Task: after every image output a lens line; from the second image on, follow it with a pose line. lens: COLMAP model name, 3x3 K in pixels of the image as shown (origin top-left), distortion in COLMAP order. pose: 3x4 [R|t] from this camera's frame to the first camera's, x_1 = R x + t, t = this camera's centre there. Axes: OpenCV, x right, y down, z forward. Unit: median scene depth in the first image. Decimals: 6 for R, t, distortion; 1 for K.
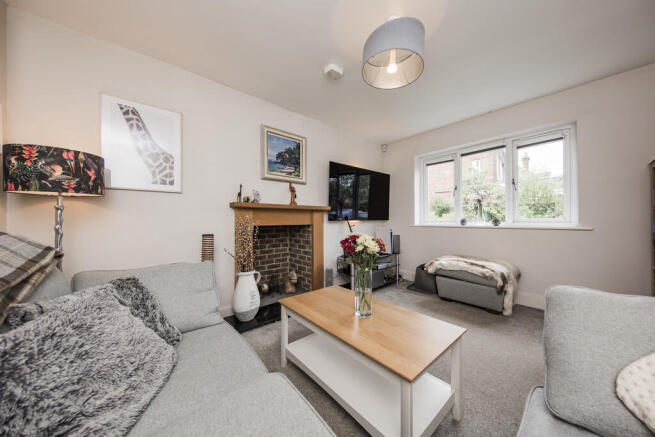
lens RADIAL K [[218.9, 0, 330.4], [0, 218.9, 219.9], [0, 0, 1]] dist [-0.013002, -0.000234]
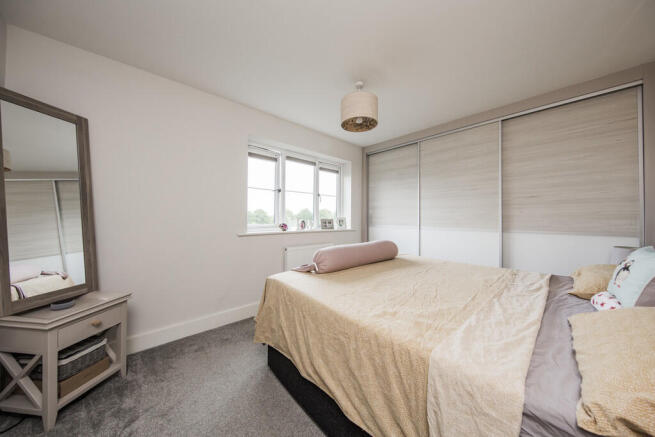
lens RADIAL K [[218.9, 0, 328.4], [0, 218.9, 221.5], [0, 0, 1]] dist [-0.013002, -0.000234]
pose [[-0.041805, 0.019266, 0.998940, -0.357382], [-0.007857, 0.999777, -0.019610, 0.001125], [-0.999095, -0.008668, -0.041645, 0.860346]]
